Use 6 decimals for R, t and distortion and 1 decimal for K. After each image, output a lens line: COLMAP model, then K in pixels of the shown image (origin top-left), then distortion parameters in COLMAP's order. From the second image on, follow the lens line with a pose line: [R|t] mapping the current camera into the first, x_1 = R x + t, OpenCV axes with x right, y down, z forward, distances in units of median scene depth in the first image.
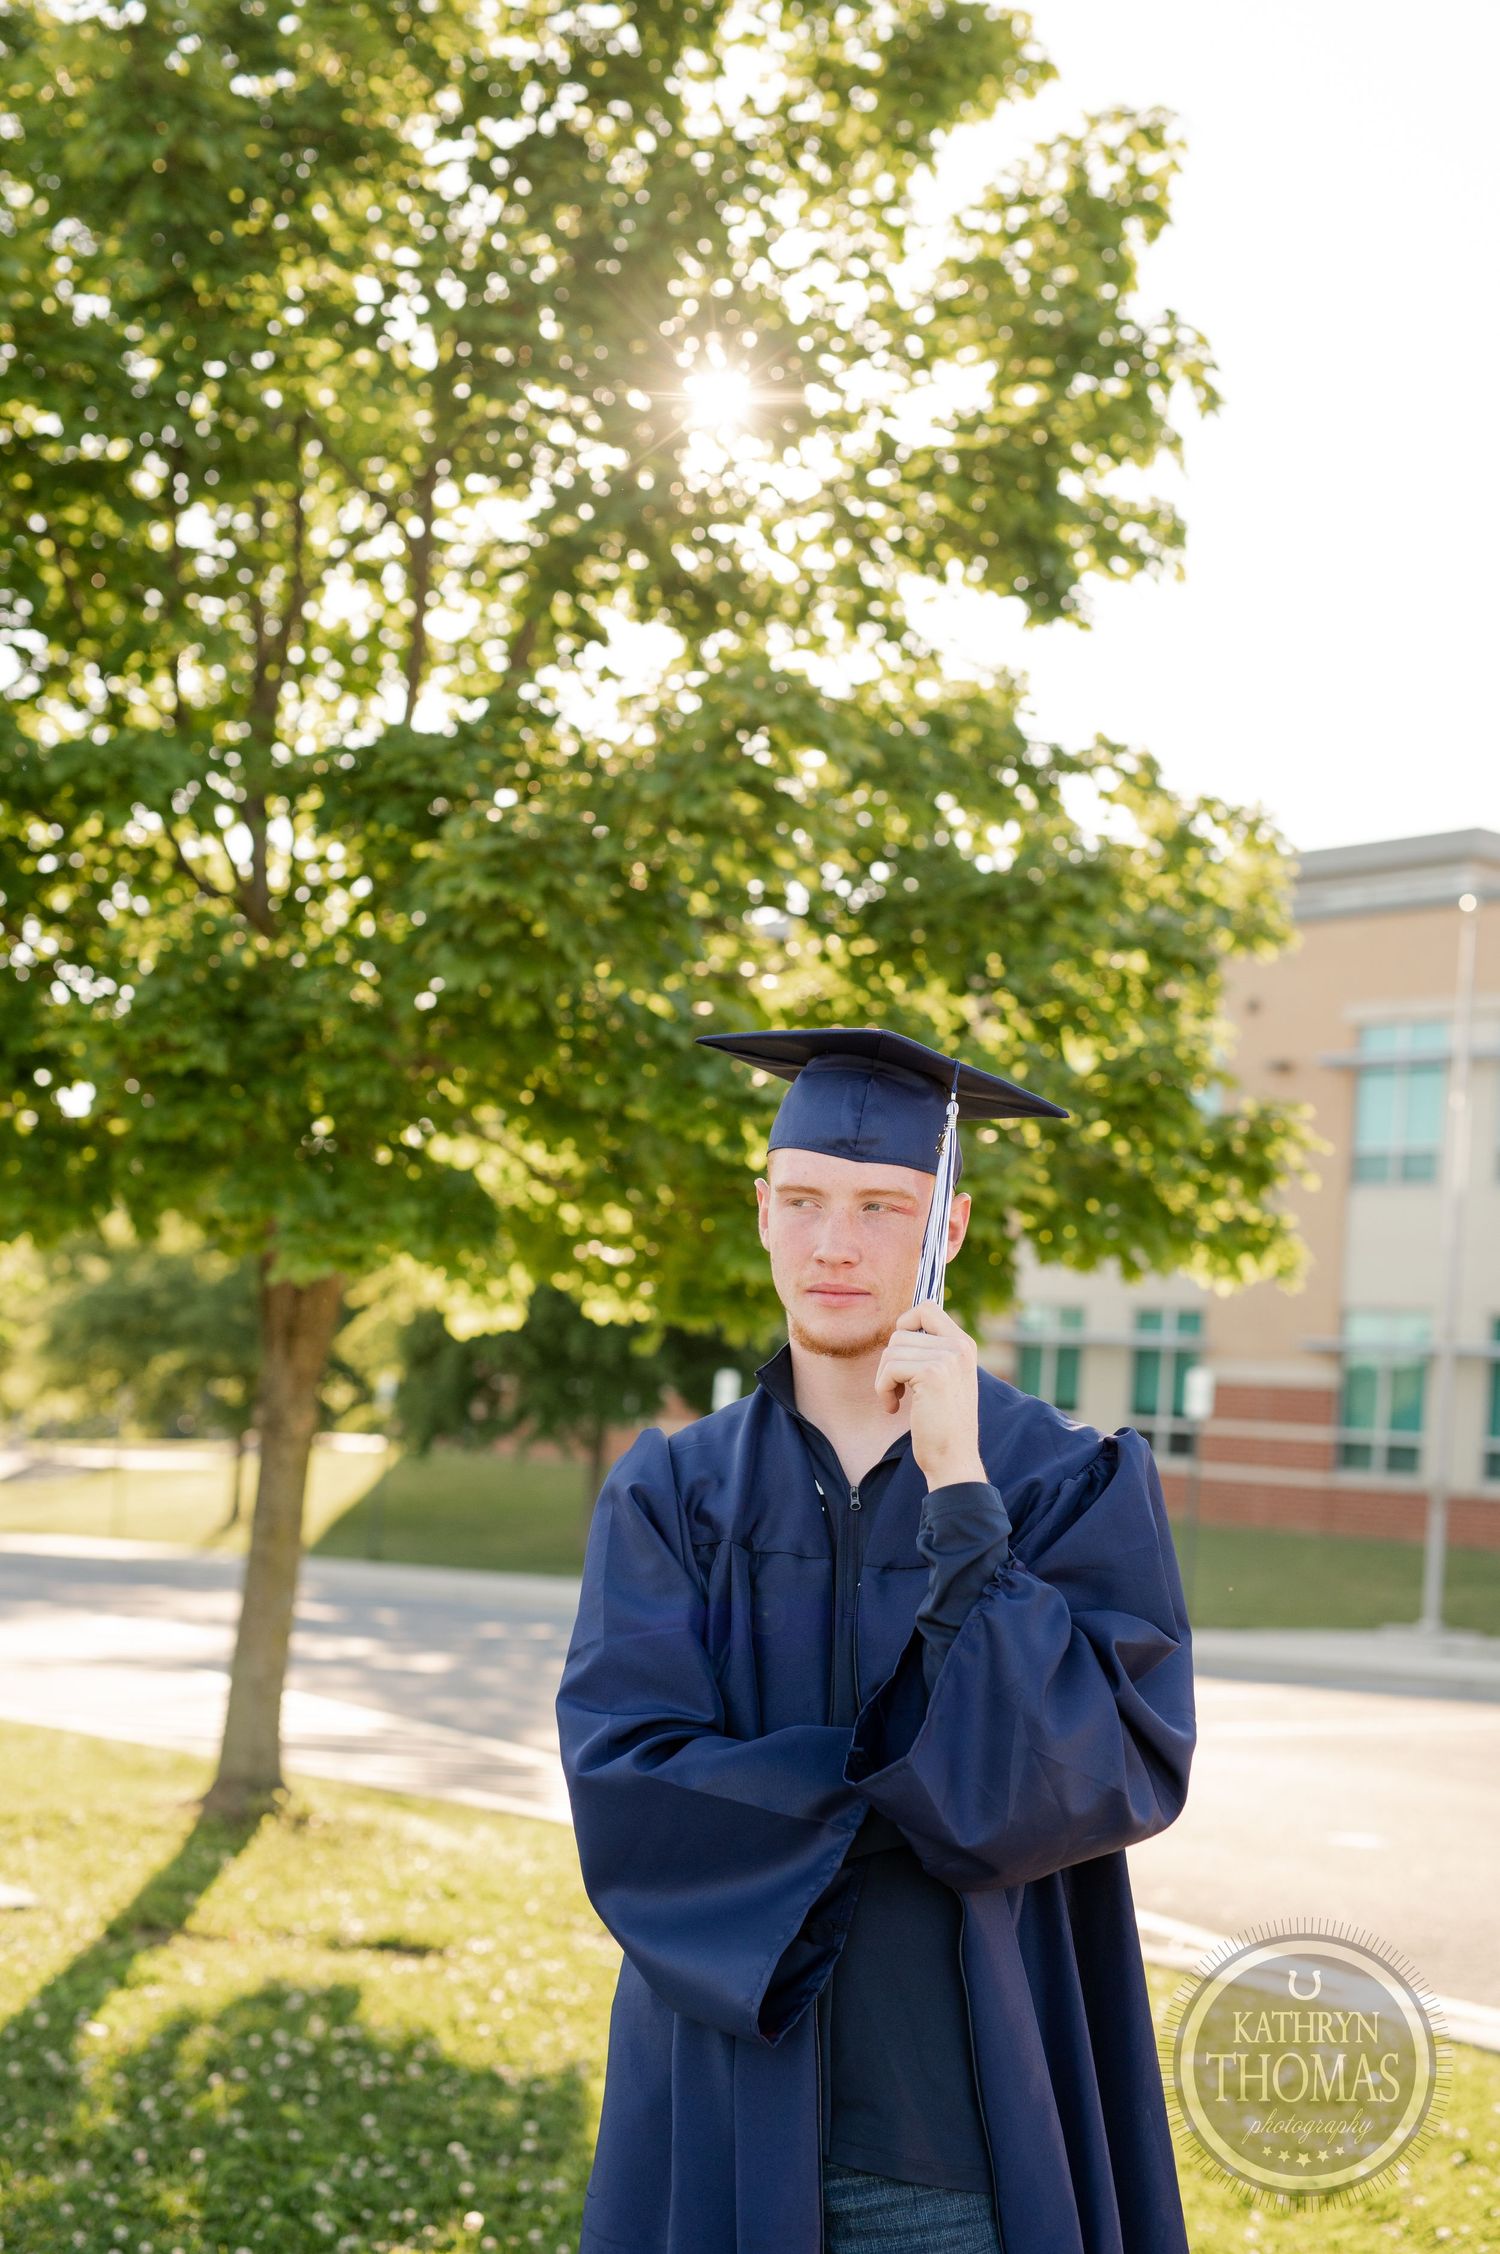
lens RADIAL K [[3305.1, 0, 747.6], [0, 3305.1, 953.5], [0, 0, 1]] dist [0.011422, -0.009240]
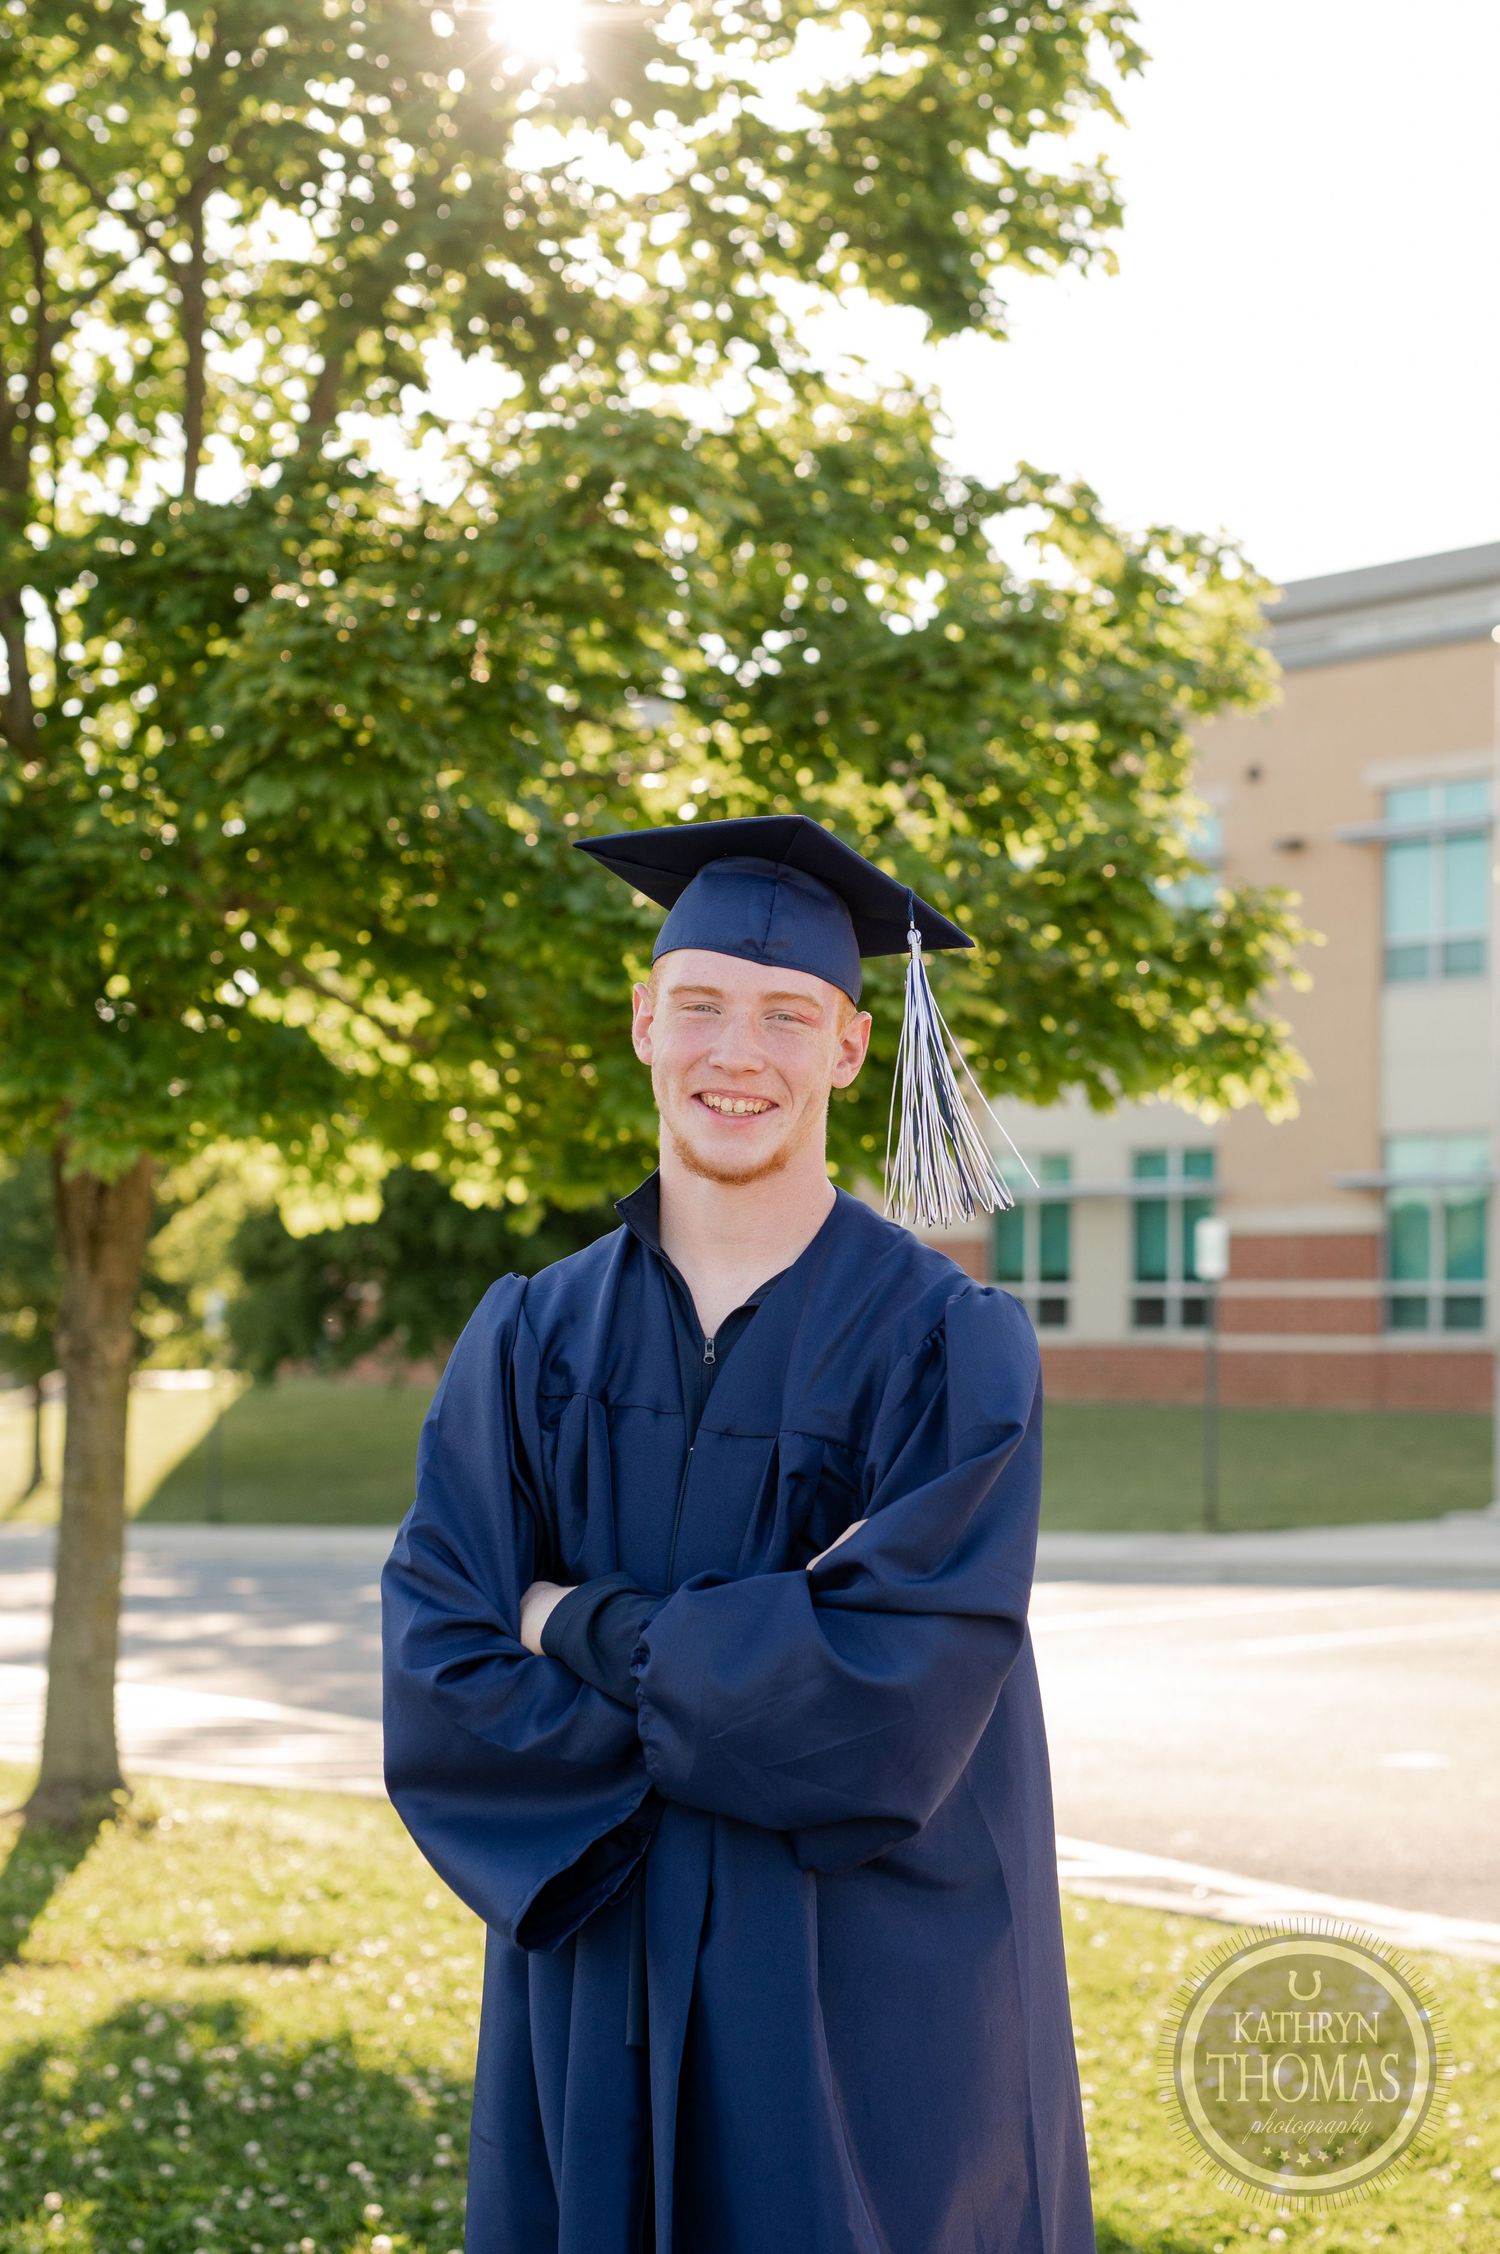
lens RADIAL K [[3305.1, 0, 747.6], [0, 3305.1, 953.5], [0, 0, 1]] dist [0.011422, -0.009240]
pose [[0.996658, -0.059947, 0.055492, -0.017188], [0.056840, 0.996813, 0.055976, 0.006536], [-0.058671, -0.052635, 0.996889, 0.167980]]
